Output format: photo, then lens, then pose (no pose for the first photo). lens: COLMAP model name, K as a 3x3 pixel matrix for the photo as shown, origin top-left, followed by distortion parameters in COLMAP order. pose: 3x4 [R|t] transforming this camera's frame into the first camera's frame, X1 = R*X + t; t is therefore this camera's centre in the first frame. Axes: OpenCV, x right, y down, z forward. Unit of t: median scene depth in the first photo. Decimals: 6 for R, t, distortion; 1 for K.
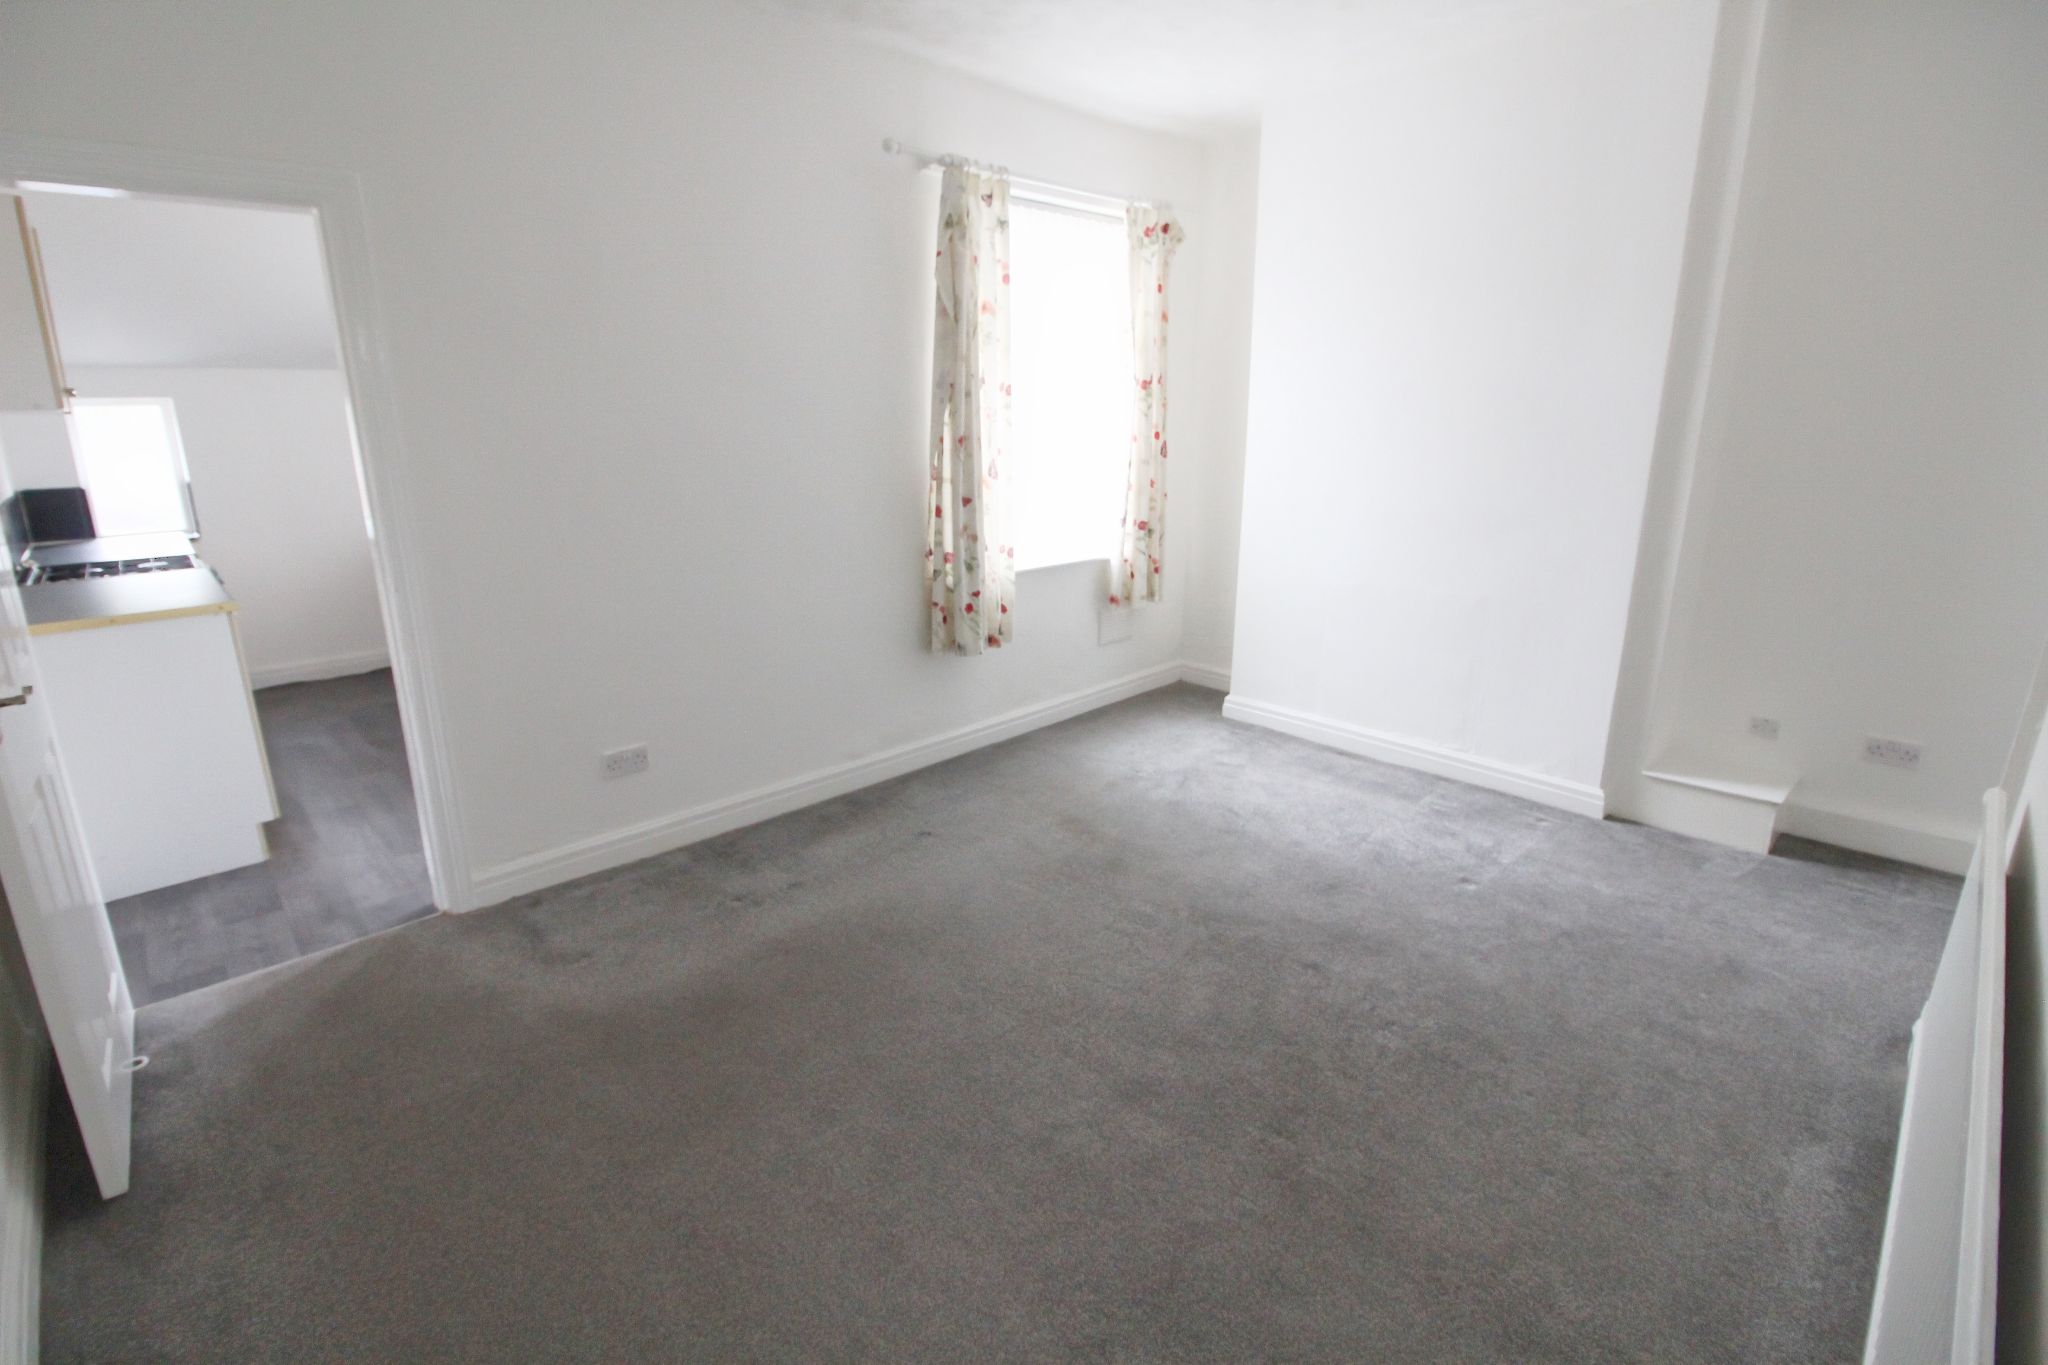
lens RADIAL K [[942.4, 0, 1016.7], [0, 942.4, 657.4], [0, 0, 1]] dist [-0.001134, -0.011996]
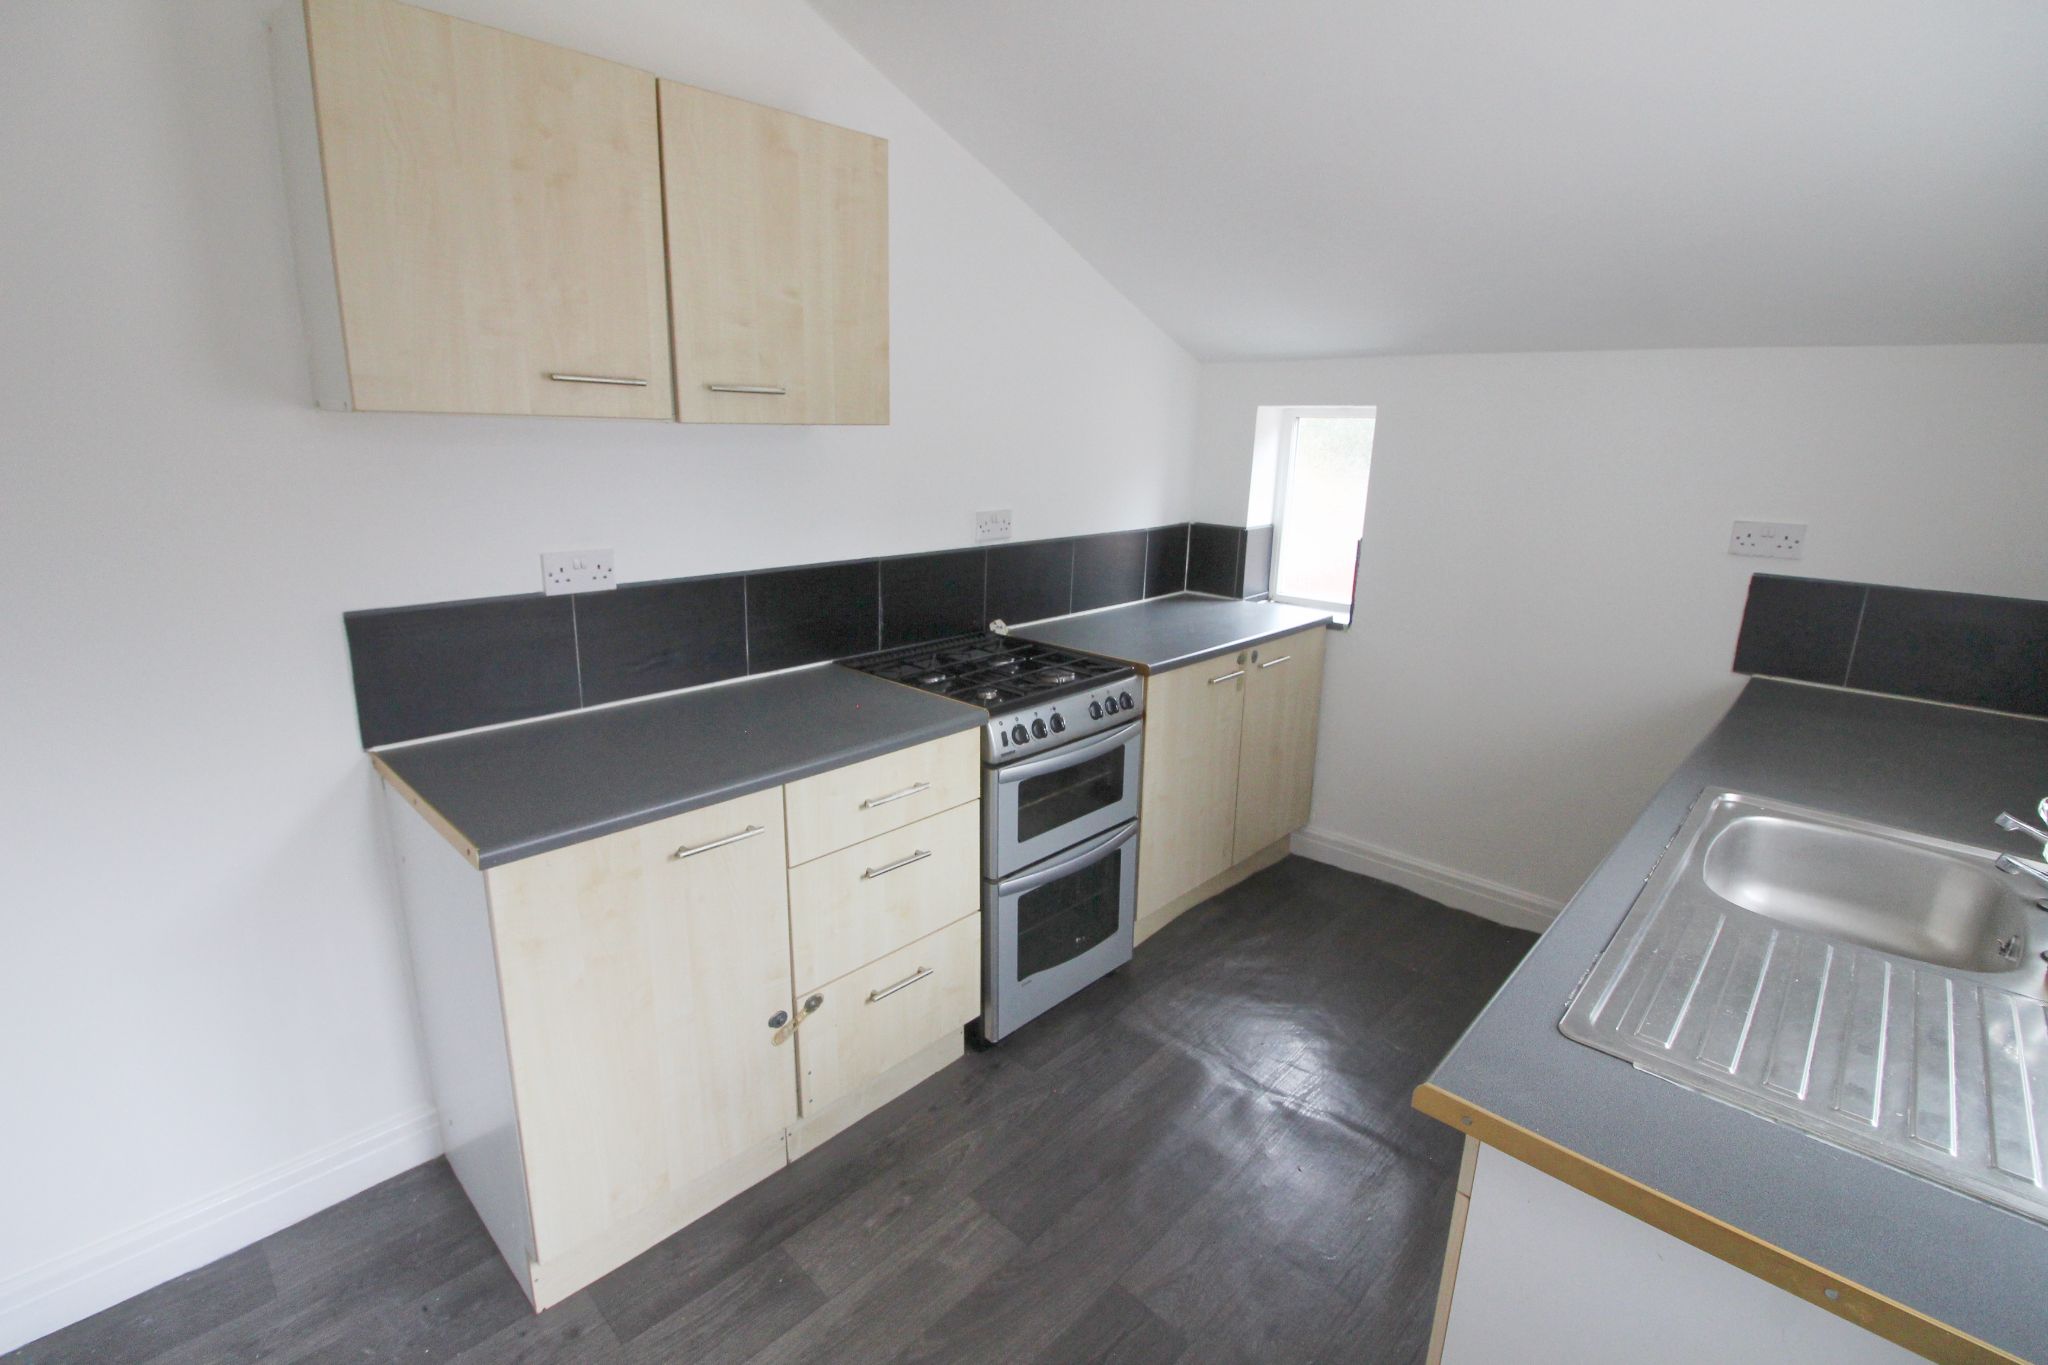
lens RADIAL K [[942.4, 0, 1016.7], [0, 942.4, 657.4], [0, 0, 1]] dist [-0.001134, -0.011996]
pose [[0.046499, 0.241943, -0.969176, -0.272996], [-0.274010, 0.936099, 0.220539, -0.200804], [0.960602, 0.255309, 0.109822, 0.769636]]
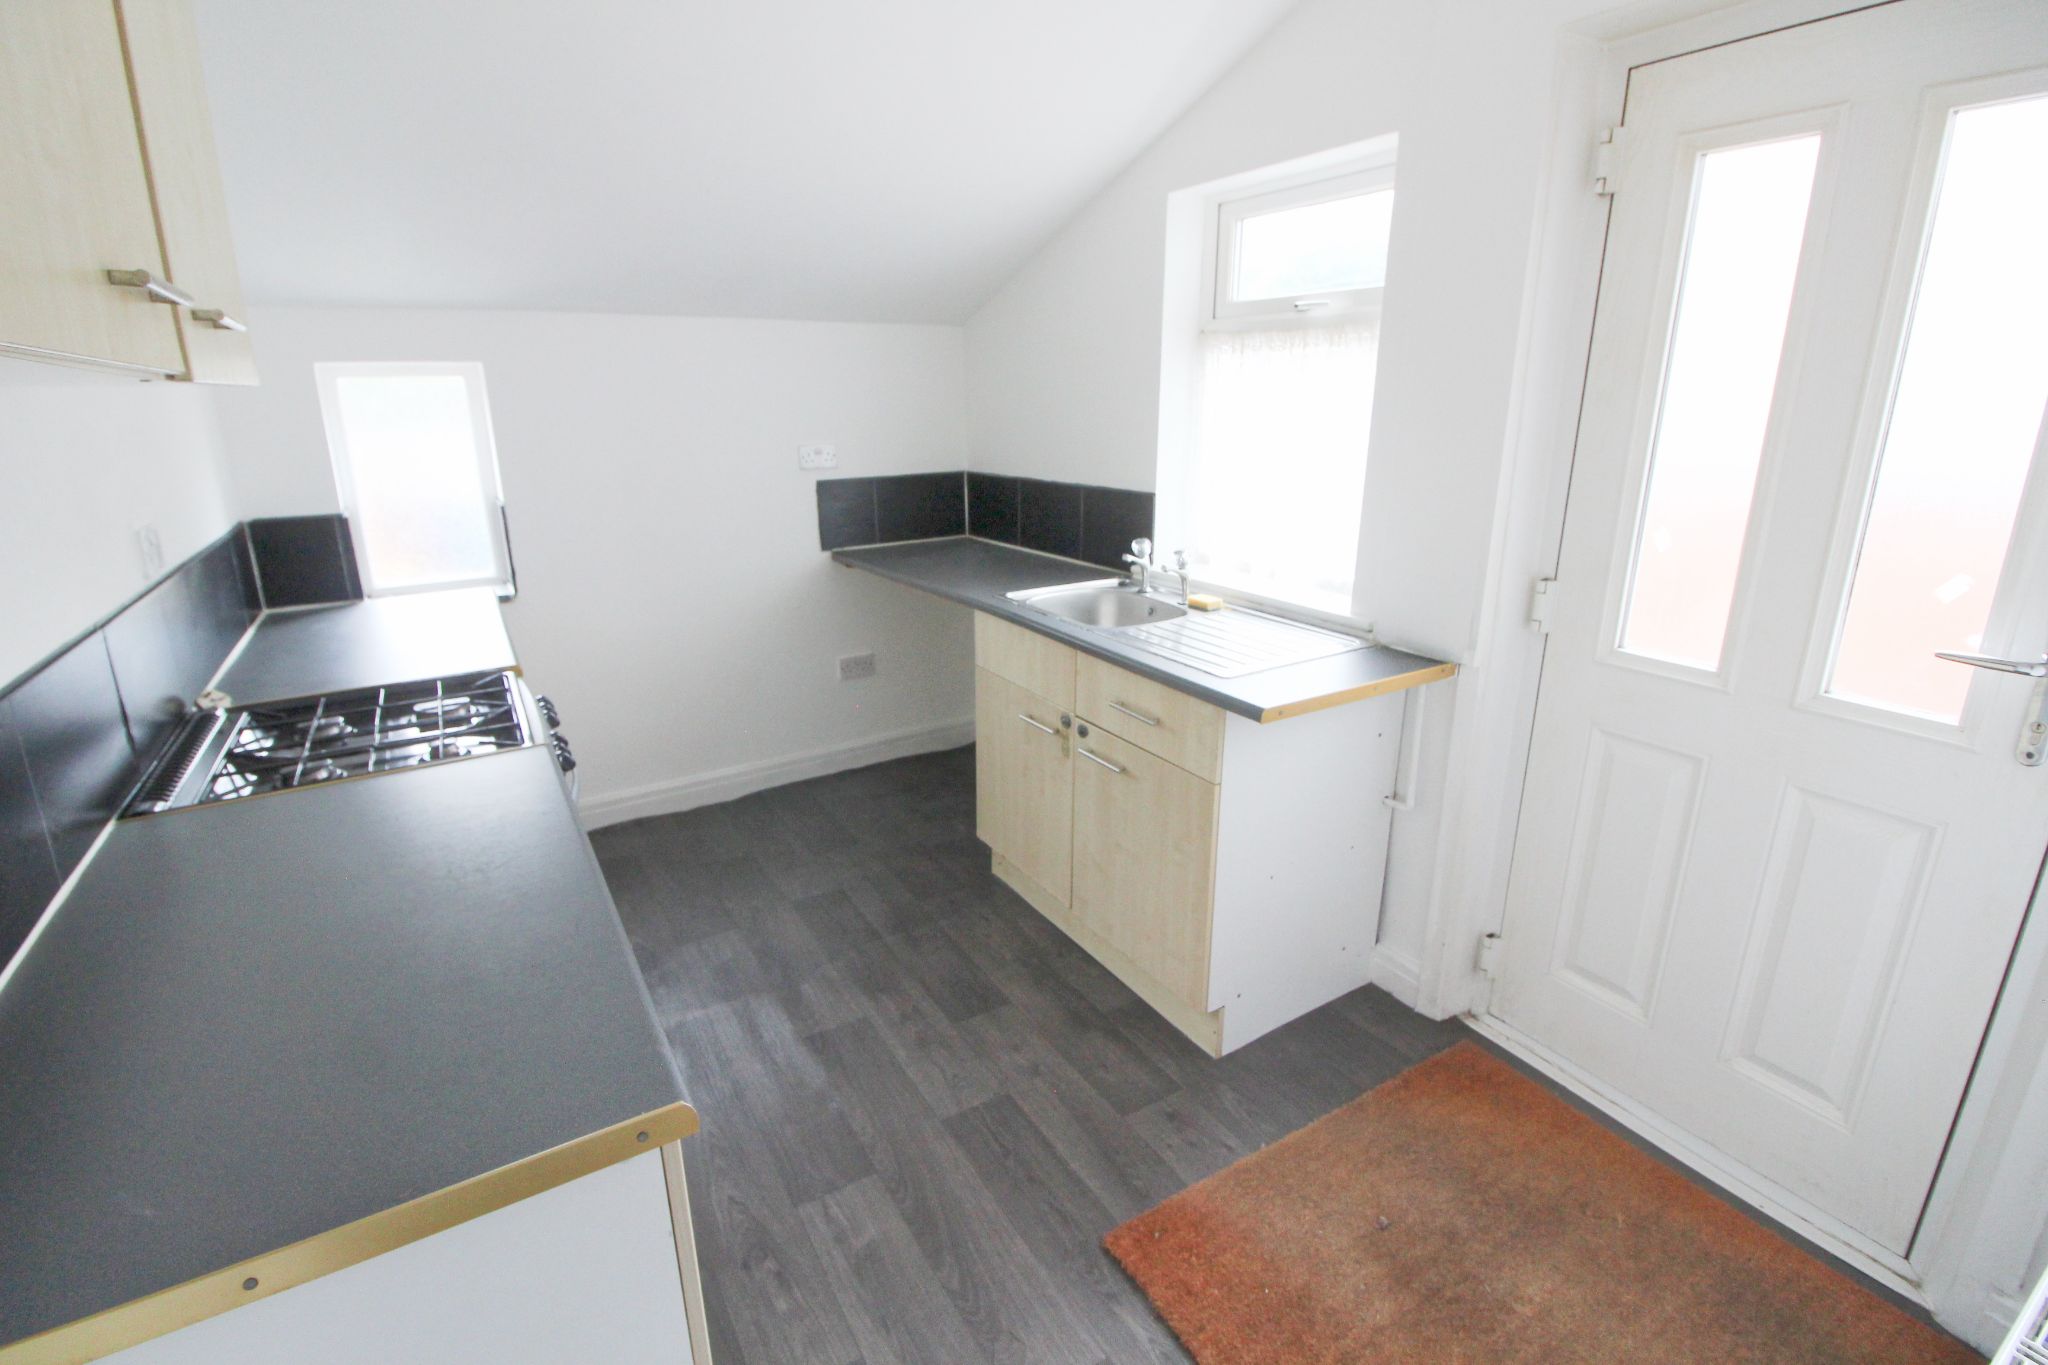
lens RADIAL K [[942.4, 0, 1016.7], [0, 942.4, 657.4], [0, 0, 1]] dist [-0.001134, -0.011996]
pose [[0.976343, 0.057004, -0.208578, -0.453707], [-0.051525, 0.998171, 0.031613, -0.131960], [0.209999, -0.020118, 0.977495, 0.499916]]
